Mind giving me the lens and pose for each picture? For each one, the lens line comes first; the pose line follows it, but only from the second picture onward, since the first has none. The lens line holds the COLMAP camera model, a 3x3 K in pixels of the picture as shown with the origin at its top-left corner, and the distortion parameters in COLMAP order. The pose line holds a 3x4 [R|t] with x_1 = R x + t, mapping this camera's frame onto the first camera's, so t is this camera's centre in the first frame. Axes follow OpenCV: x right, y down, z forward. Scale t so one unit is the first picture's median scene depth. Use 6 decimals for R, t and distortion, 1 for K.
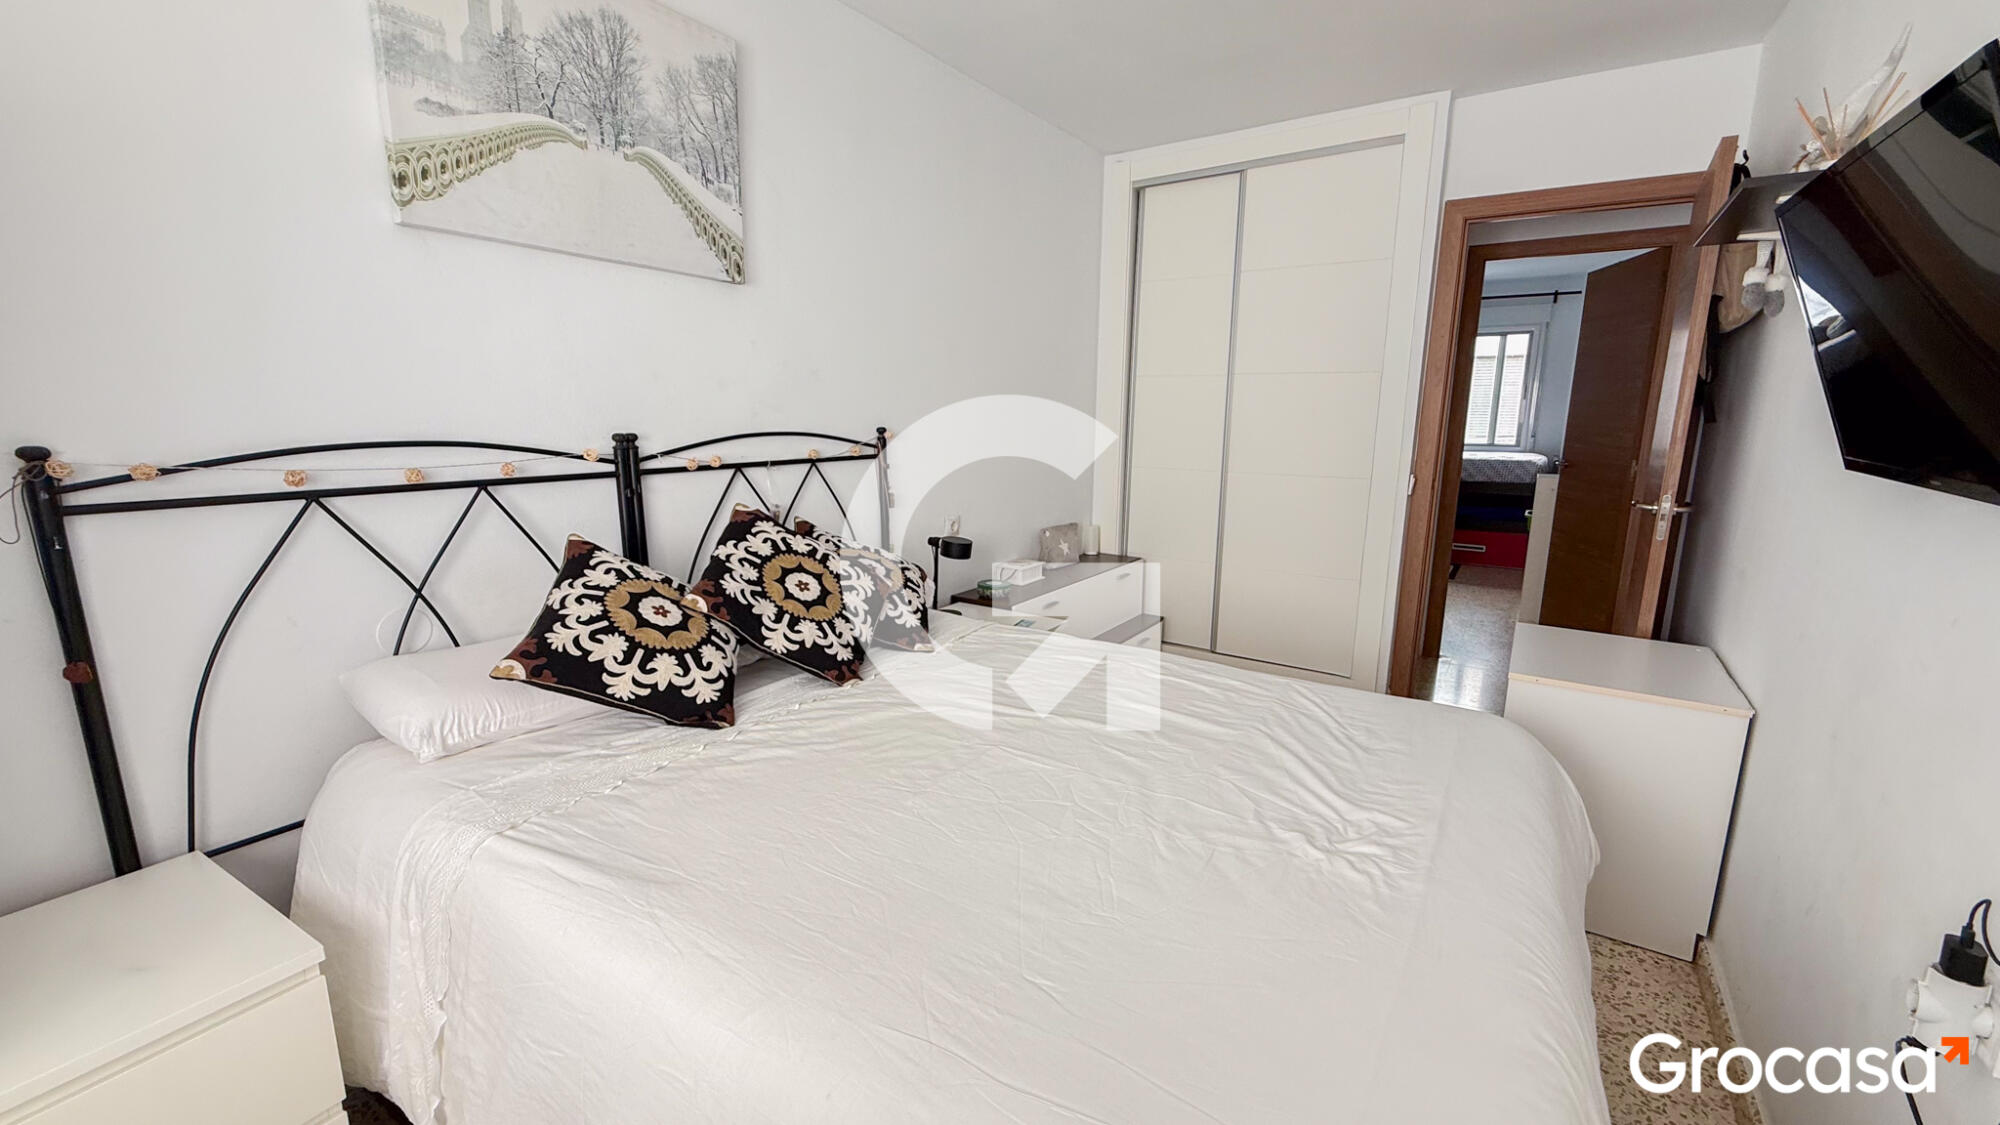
lens RADIAL K [[799.9, 0, 1006.7], [0, 799.9, 552.0], [0, 0, 1]] dist [0.000293, -0.000496]
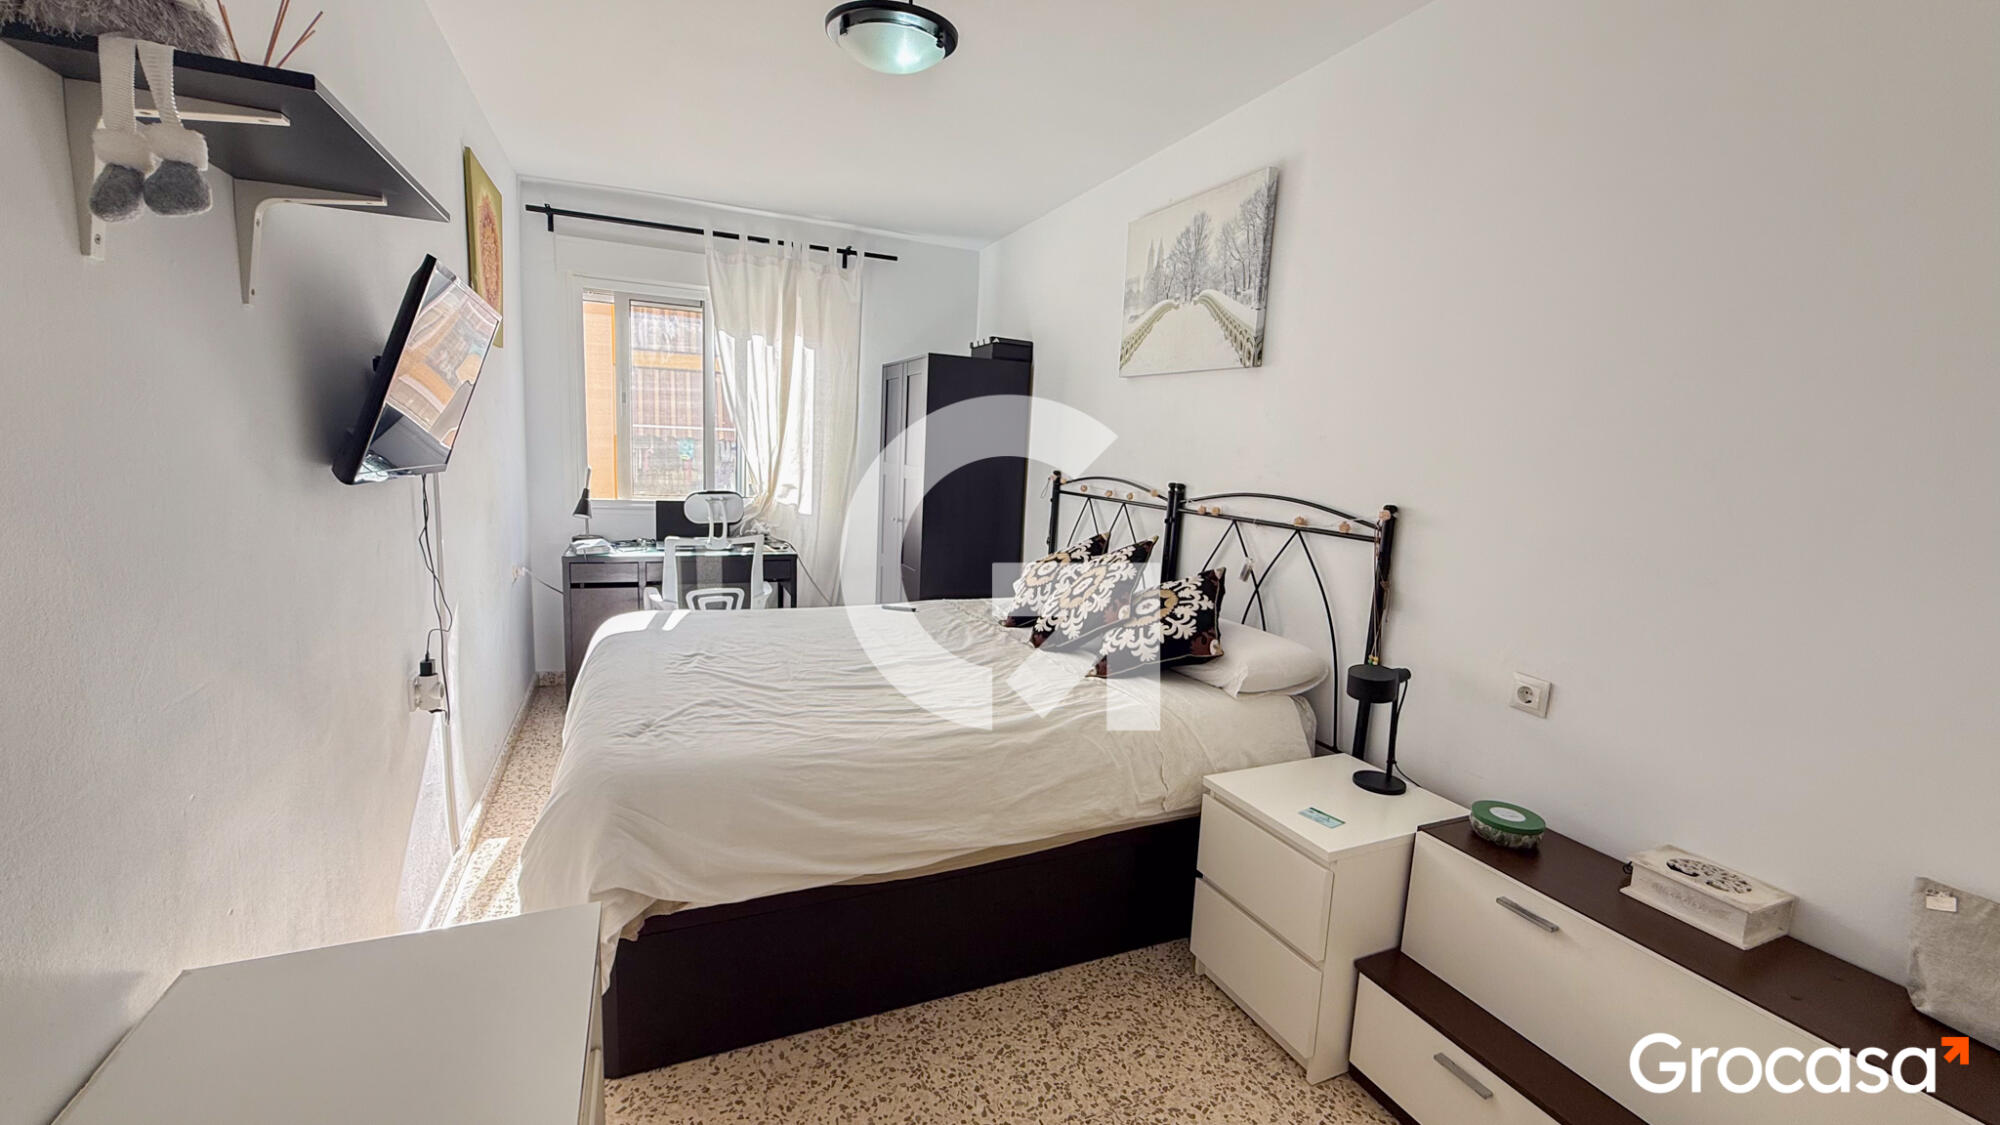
lens RADIAL K [[799.9, 0, 1006.4], [0, 799.9, 576.5], [0, 0, 1]] dist [0.000293, -0.000496]
pose [[-0.541085, 0.082960, -0.836866, 0.990509], [-0.220476, 0.946321, 0.236362, -0.269923], [0.811552, 0.312401, -0.493749, 1.554978]]
